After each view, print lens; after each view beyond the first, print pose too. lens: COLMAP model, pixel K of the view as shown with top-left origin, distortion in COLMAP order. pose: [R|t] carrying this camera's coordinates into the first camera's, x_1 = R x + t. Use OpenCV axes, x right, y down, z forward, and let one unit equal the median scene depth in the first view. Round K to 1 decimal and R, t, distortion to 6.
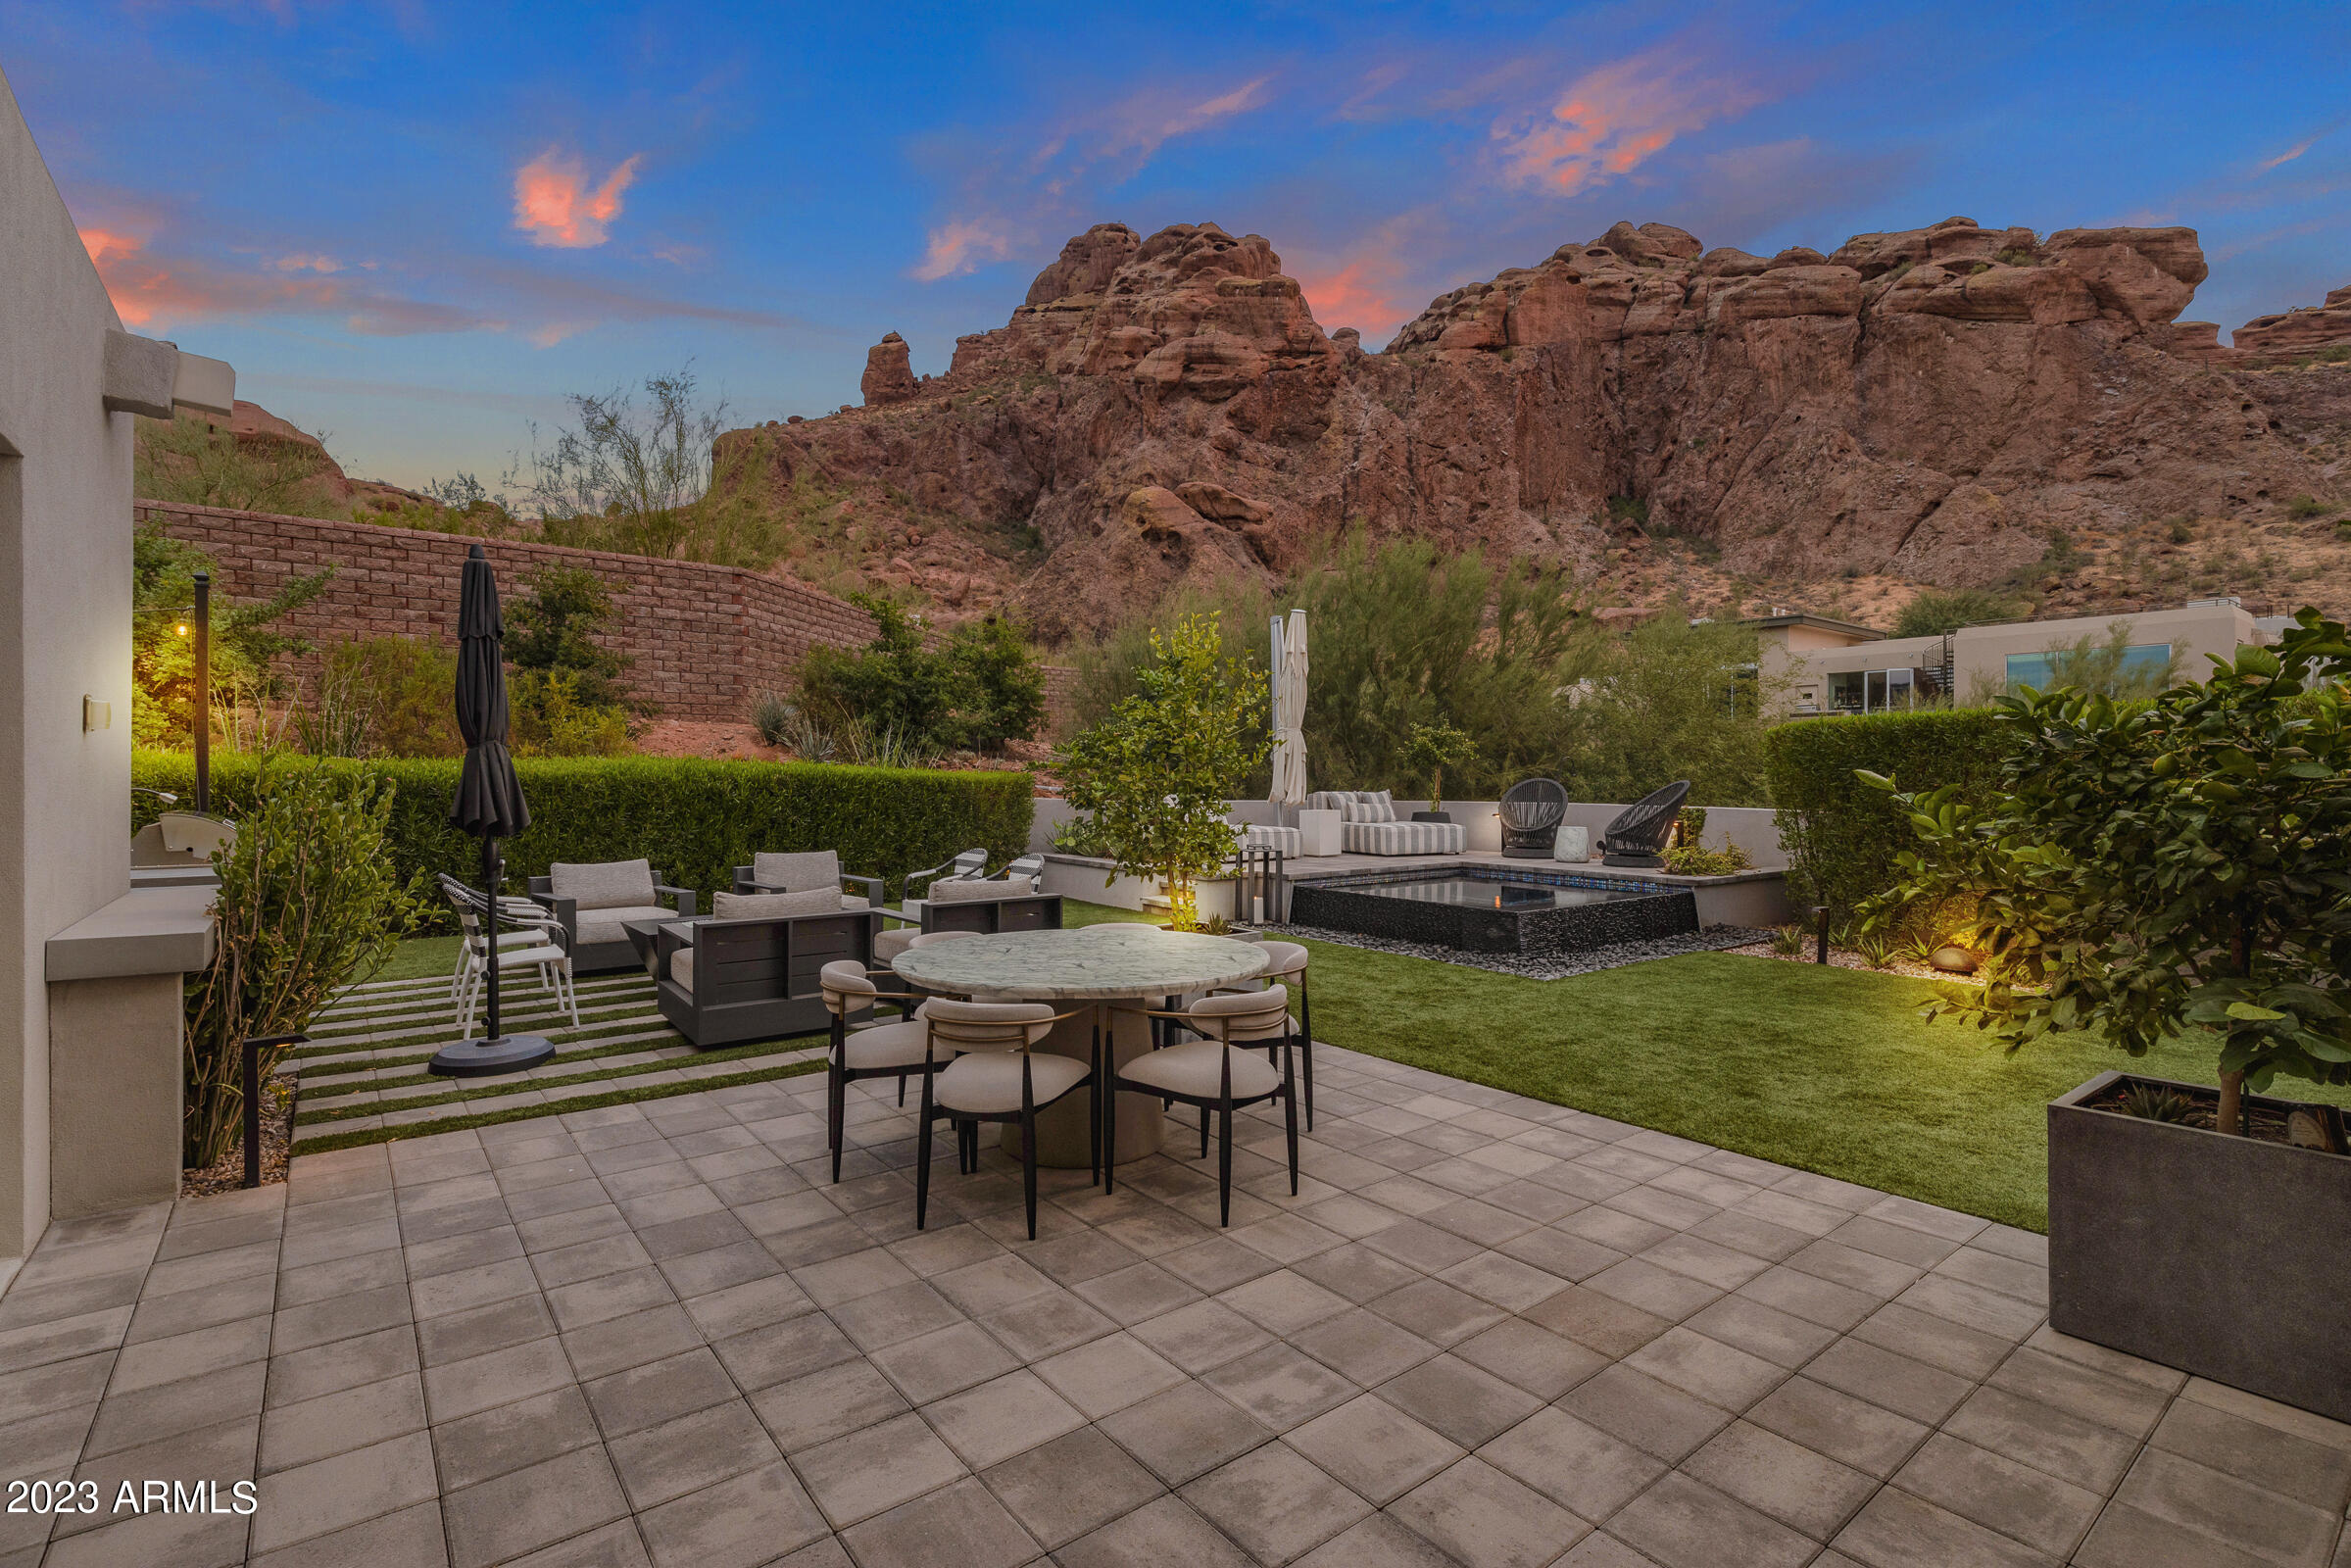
lens RADIAL K [[1065.8, 0, 1173.3], [0, 1065.8, 771.3], [0, 0, 1]] dist [0.002355, -0.000093]
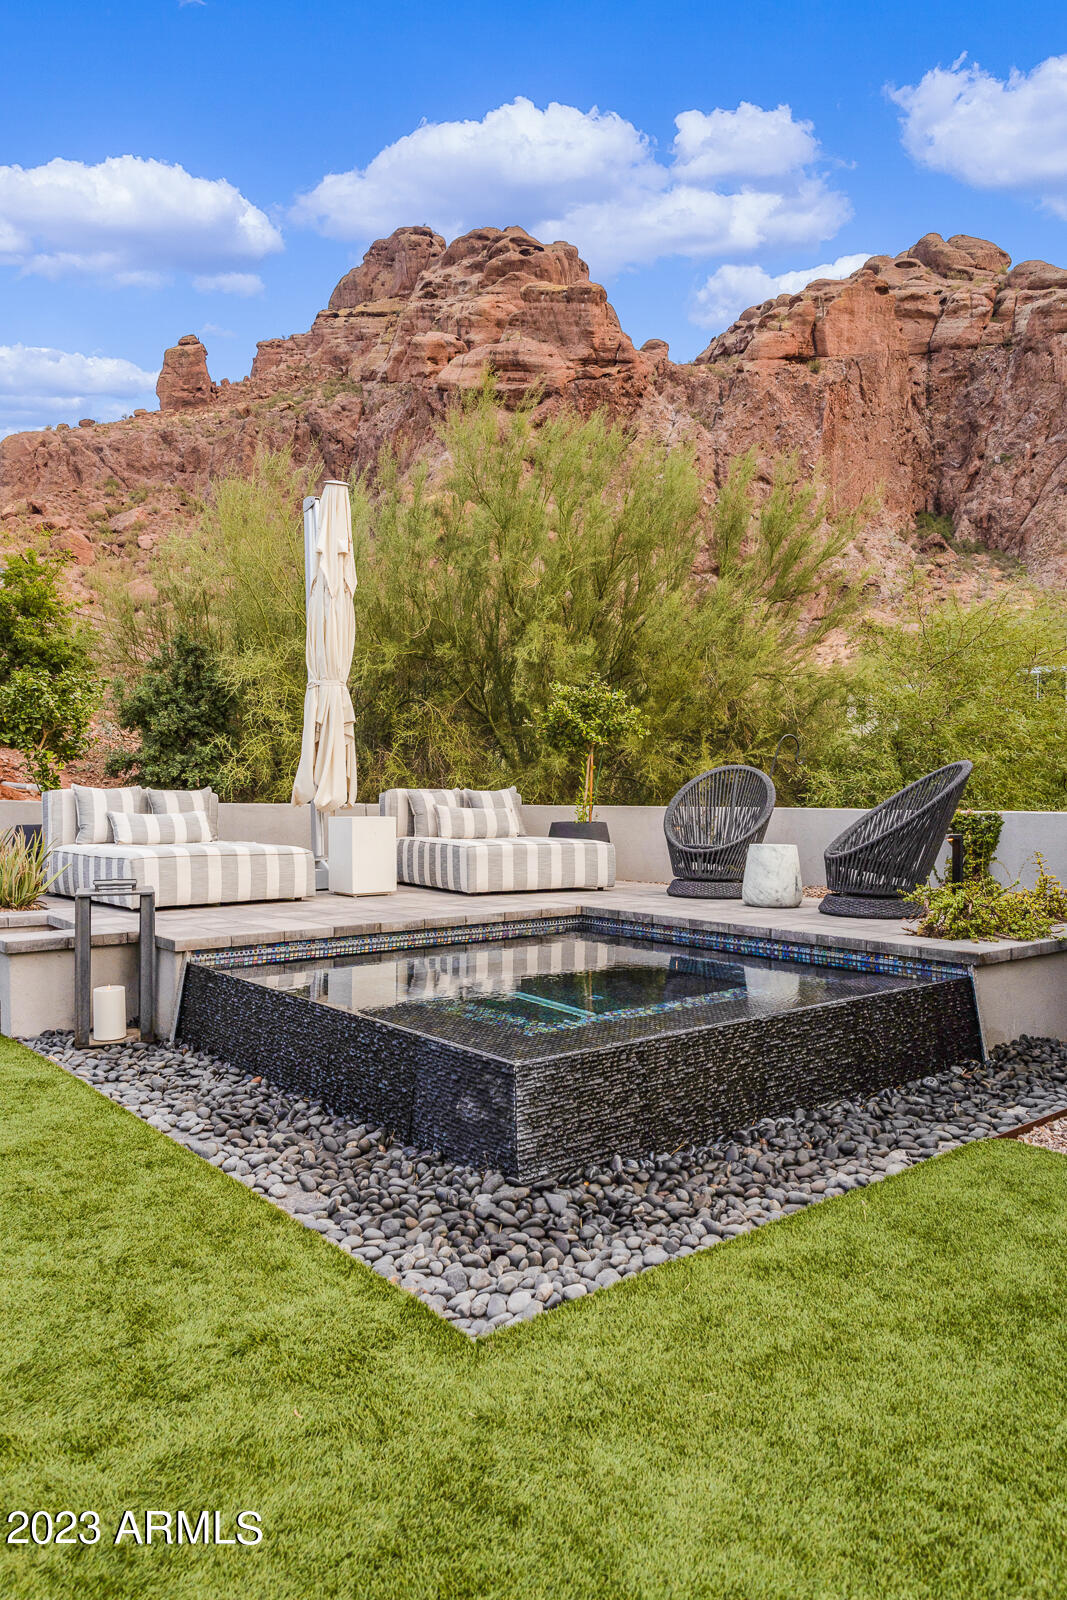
lens RADIAL K [[1061.6, 0, 533.5], [0, 1061.6, 800.0], [0, 0, 1]] dist [0.017391, 0.003439]
pose [[0.999099, 0.000002, 0.042435, 0.011407], [-0.000429, 0.999949, 0.010053, 0.001151], [-0.042433, -0.010063, 0.999049, 0.022319]]
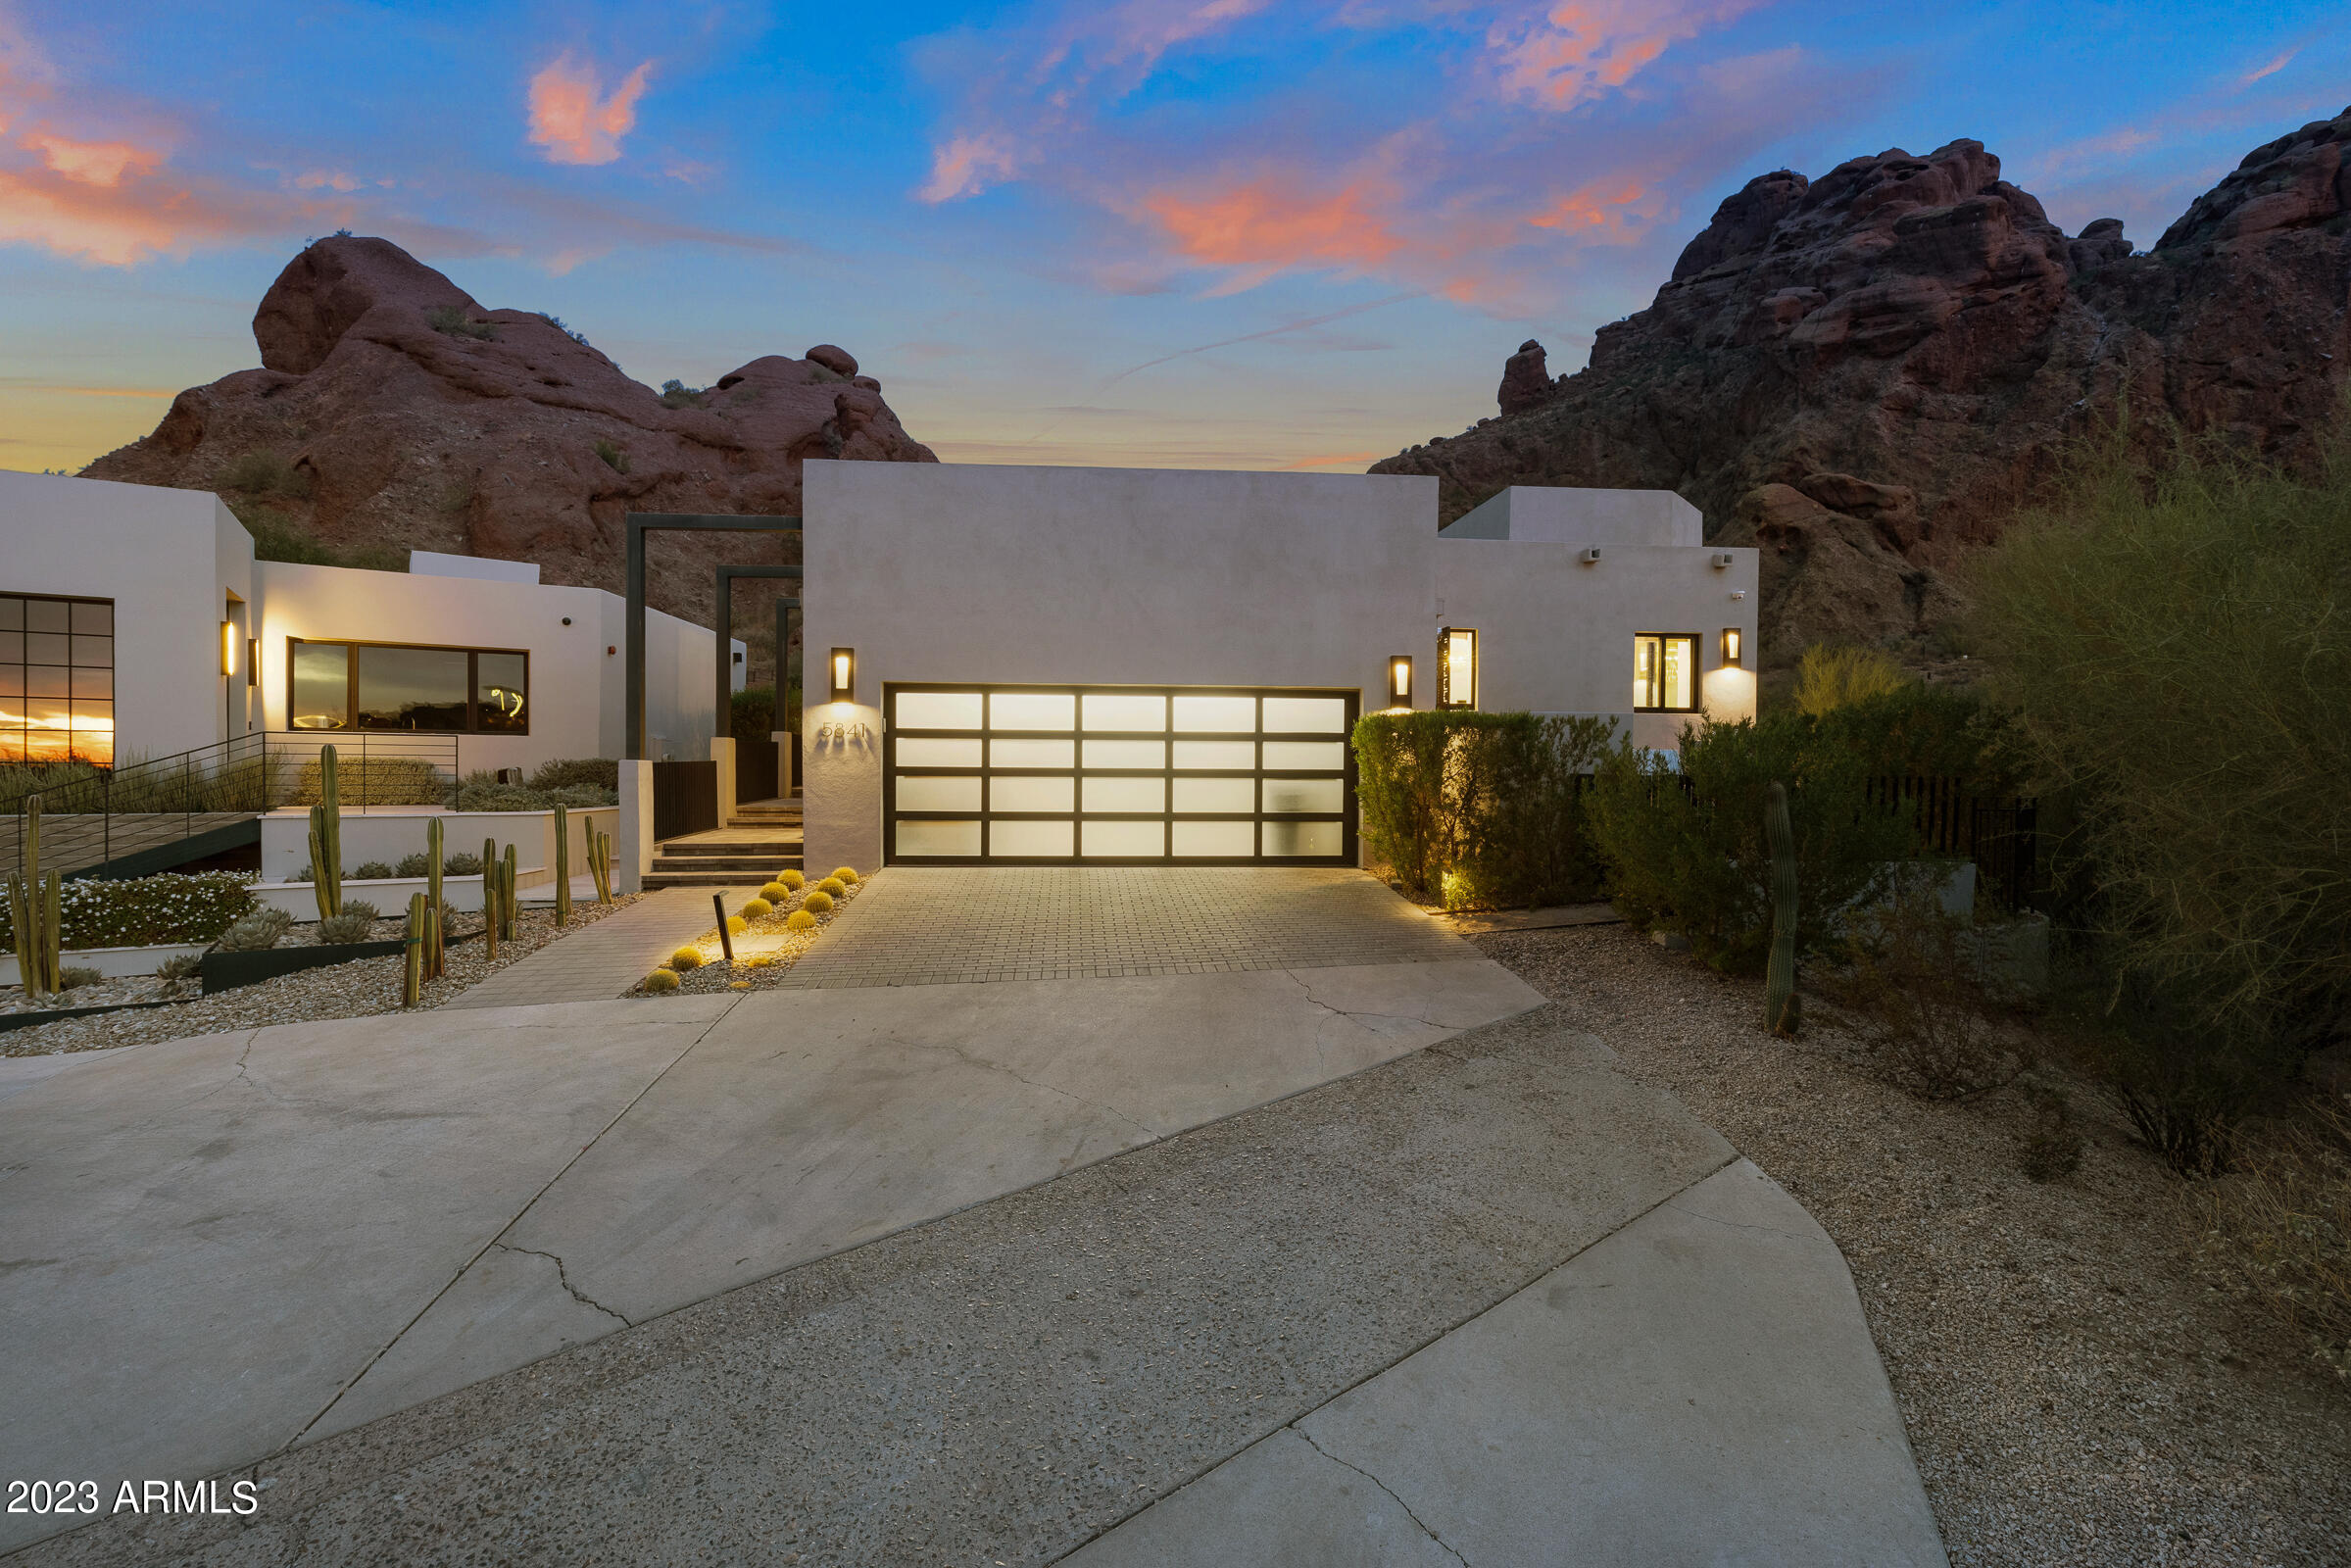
lens RADIAL K [[1130.9, 0, 1163.5], [0, 1130.9, 779.3], [0, 0, 1]] dist [-0.000961, 0.000200]
pose [[0.838238, 0.010471, -0.545204, 0.055722], [-0.007854, 0.999944, 0.007128, 0.008392], [0.545248, -0.001693, 0.838273, -0.147951]]
